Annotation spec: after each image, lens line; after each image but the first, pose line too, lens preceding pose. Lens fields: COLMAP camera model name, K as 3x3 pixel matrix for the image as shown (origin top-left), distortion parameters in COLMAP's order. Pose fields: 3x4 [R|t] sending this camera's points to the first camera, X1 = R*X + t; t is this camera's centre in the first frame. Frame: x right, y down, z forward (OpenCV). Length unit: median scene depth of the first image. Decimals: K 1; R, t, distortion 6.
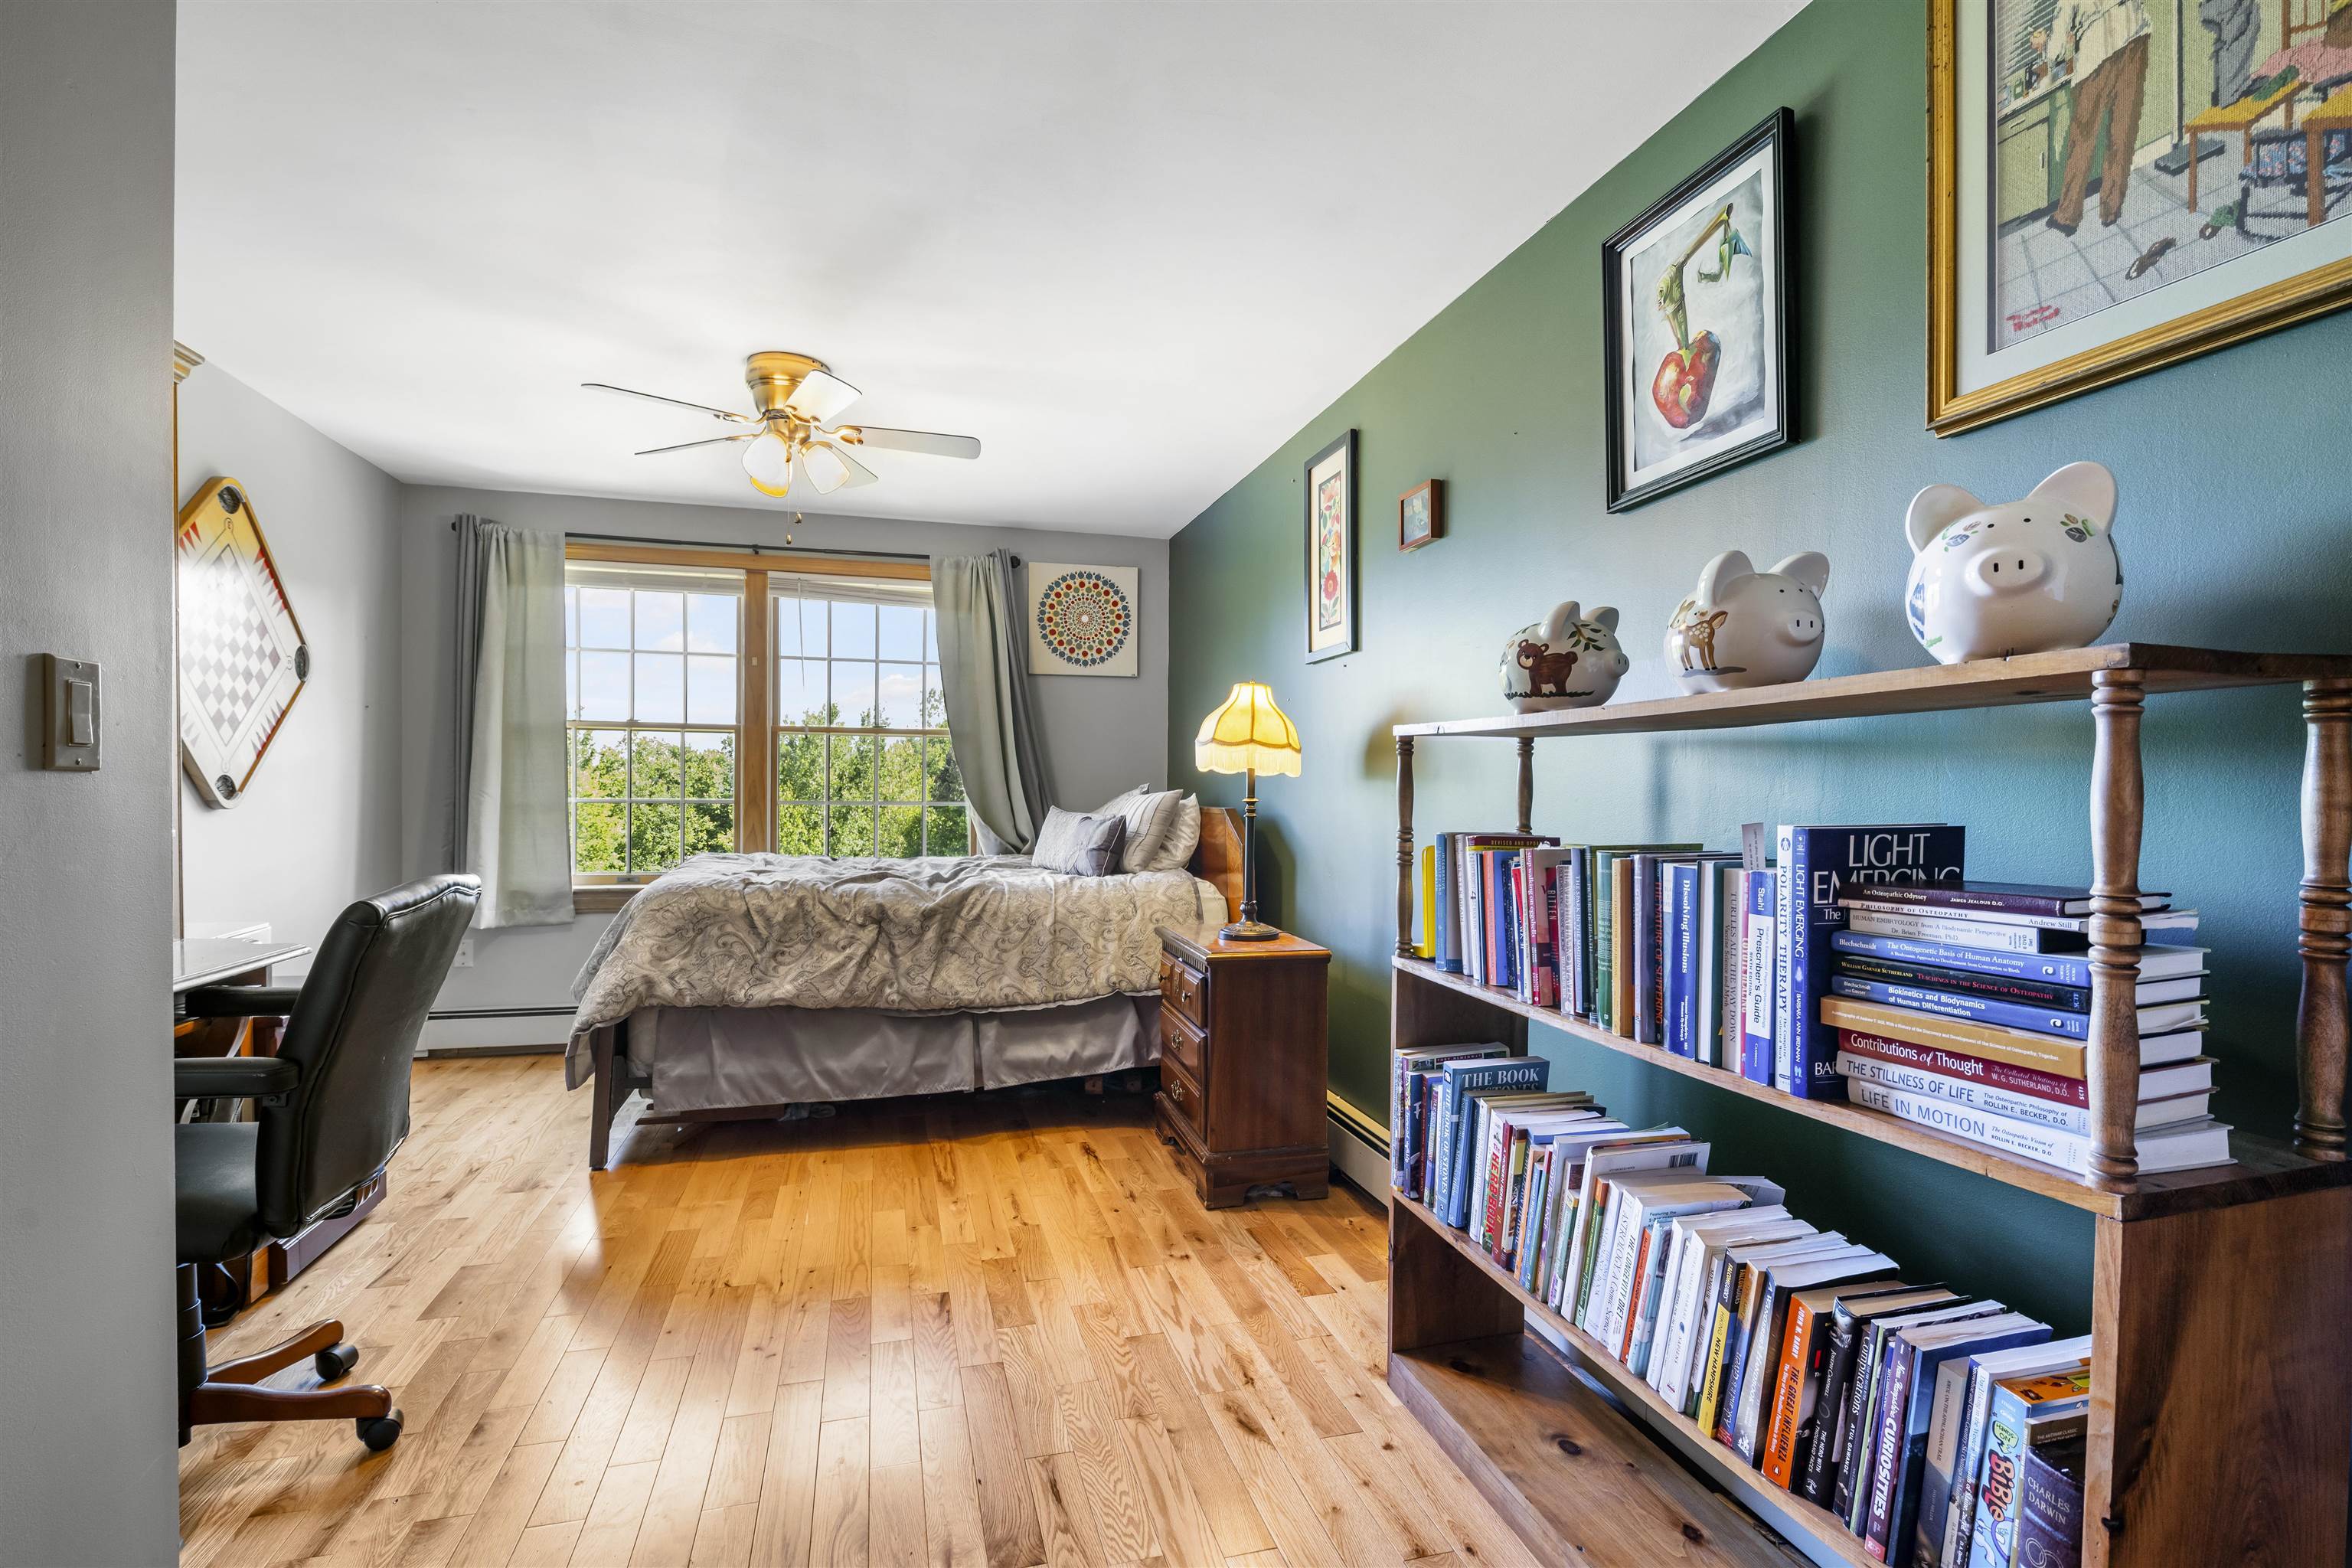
lens RADIAL K [[1076.3, 0, 1181.6], [0, 1076.3, 796.3], [0, 0, 1]] dist [-0.001208, -0.004842]
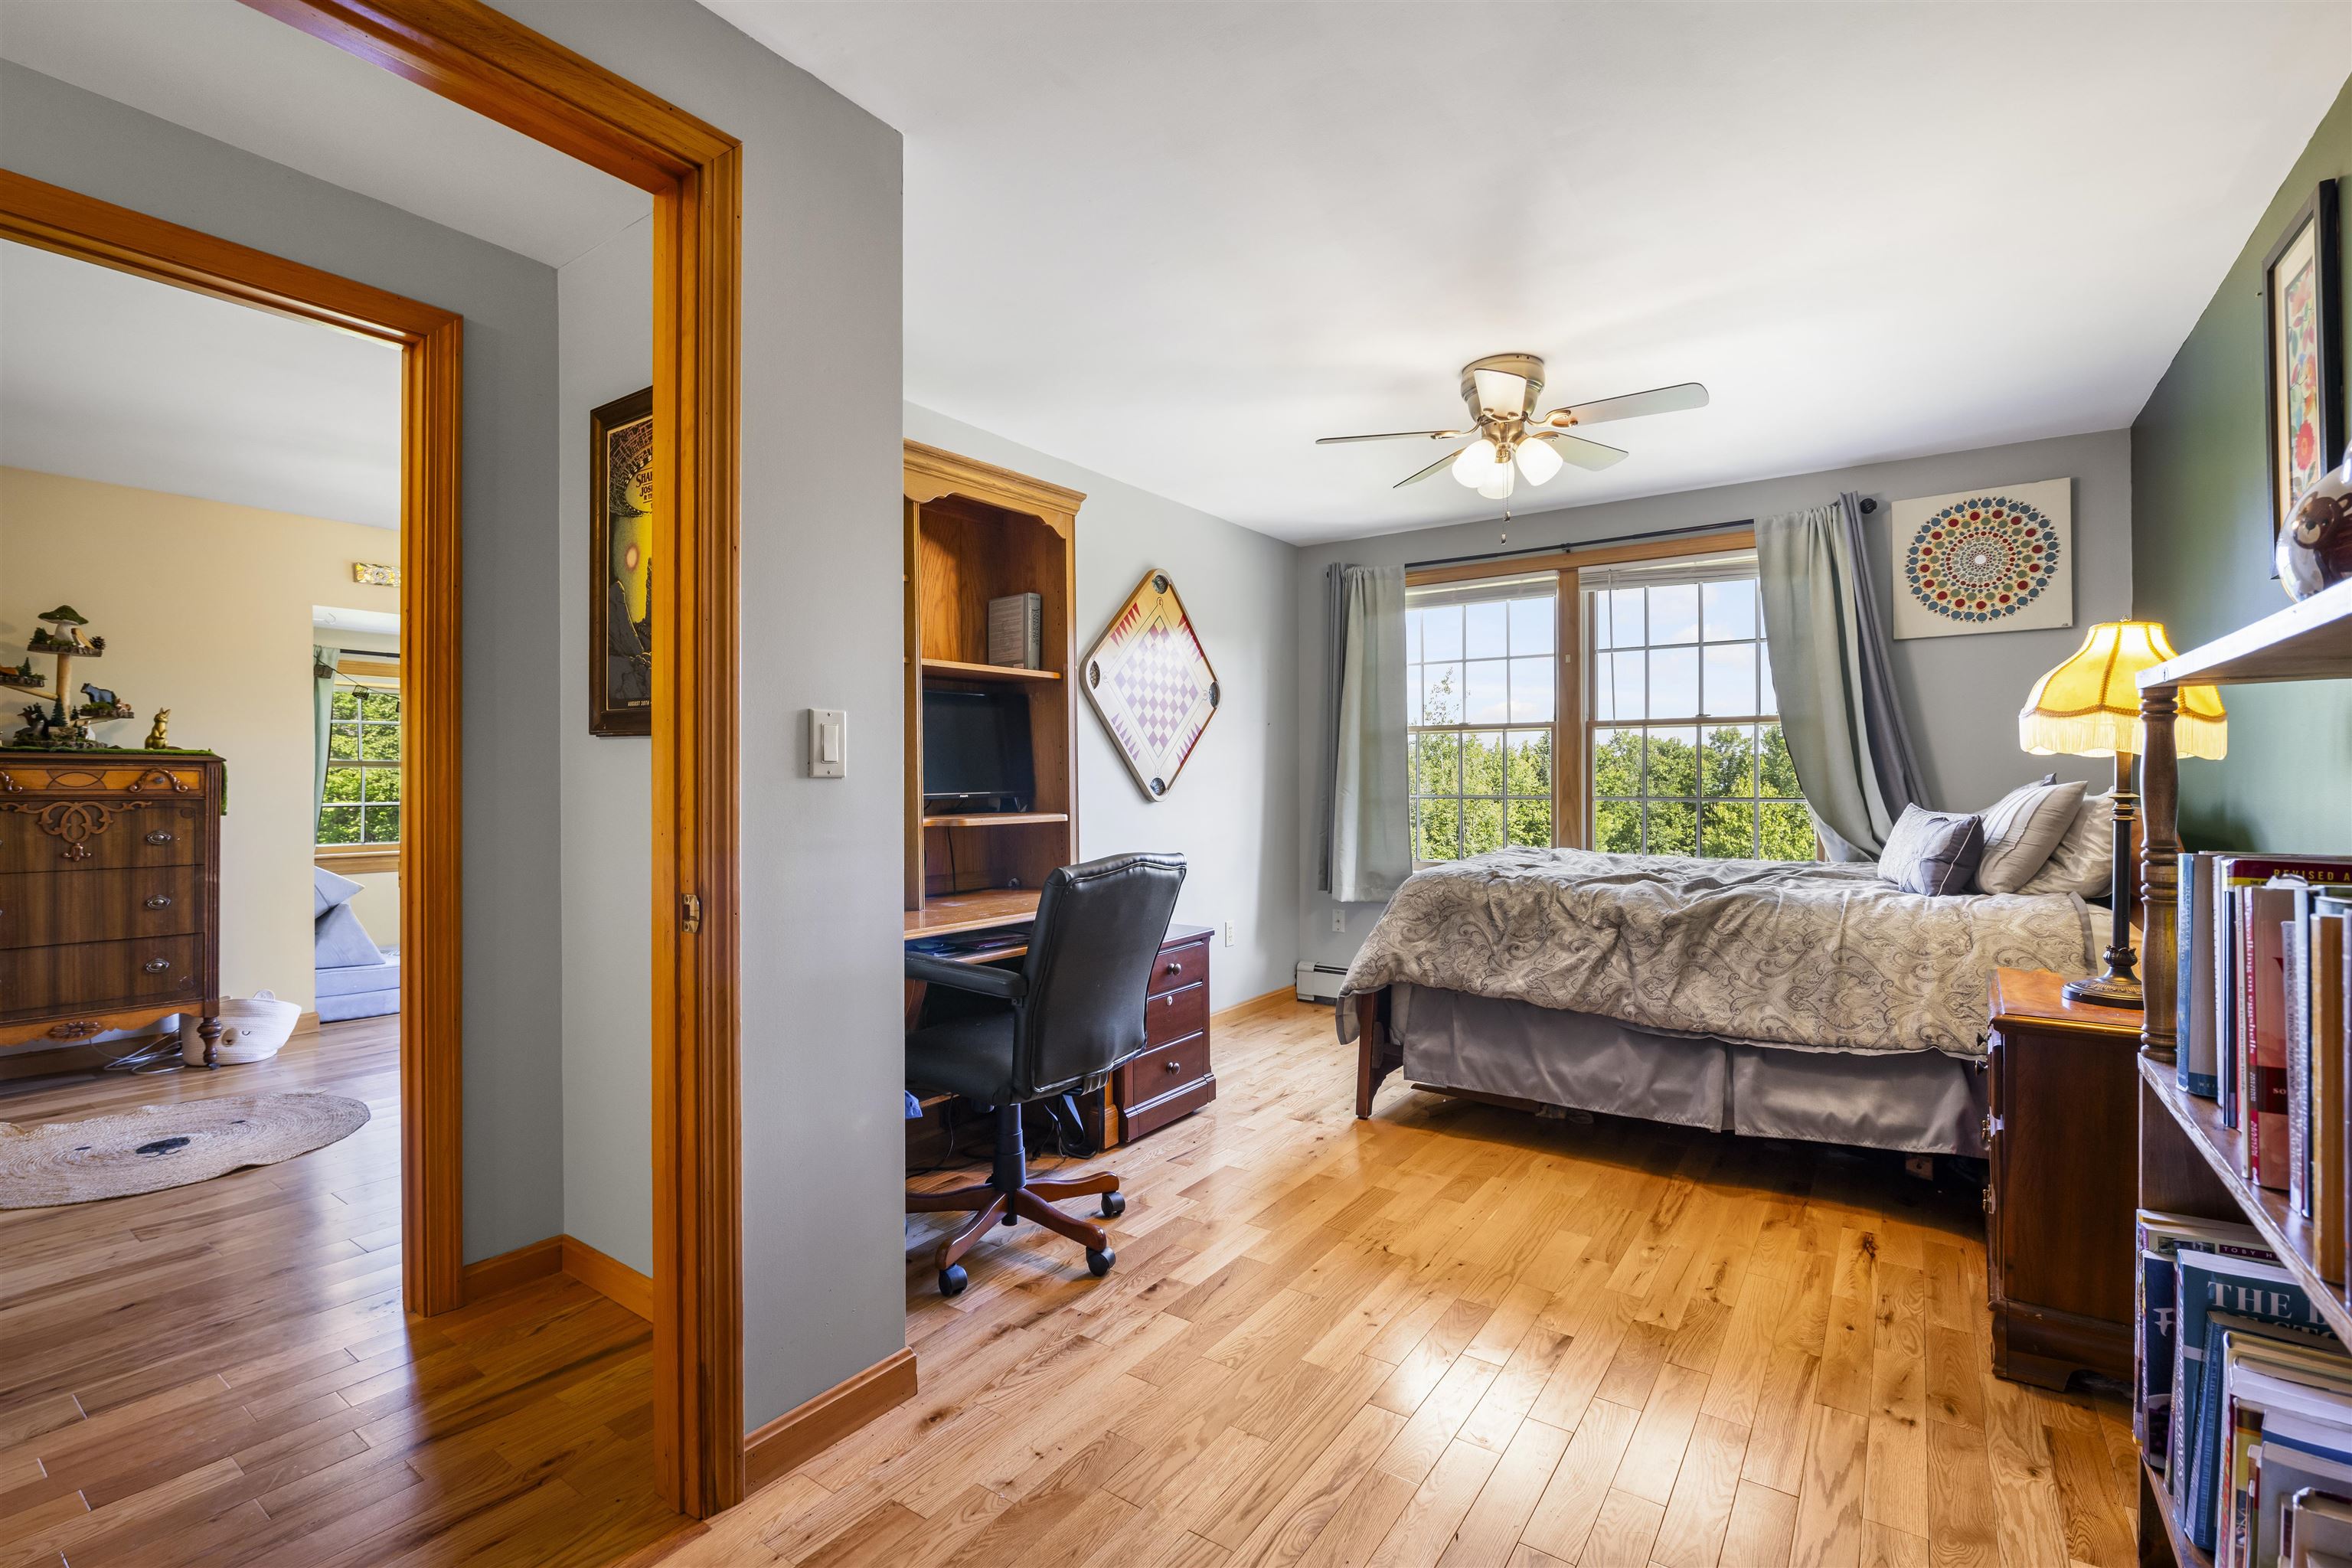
lens RADIAL K [[1052.4, 0, 1175.6], [0, 1052.4, 780.6], [0, 0, 1]] dist [-0.002815, -0.003594]
pose [[0.631647, -0.010852, -0.775180, 0.188238], [0.002027, 0.999922, -0.012347, 0.000863], [0.775253, 0.006227, 0.631620, 0.125472]]
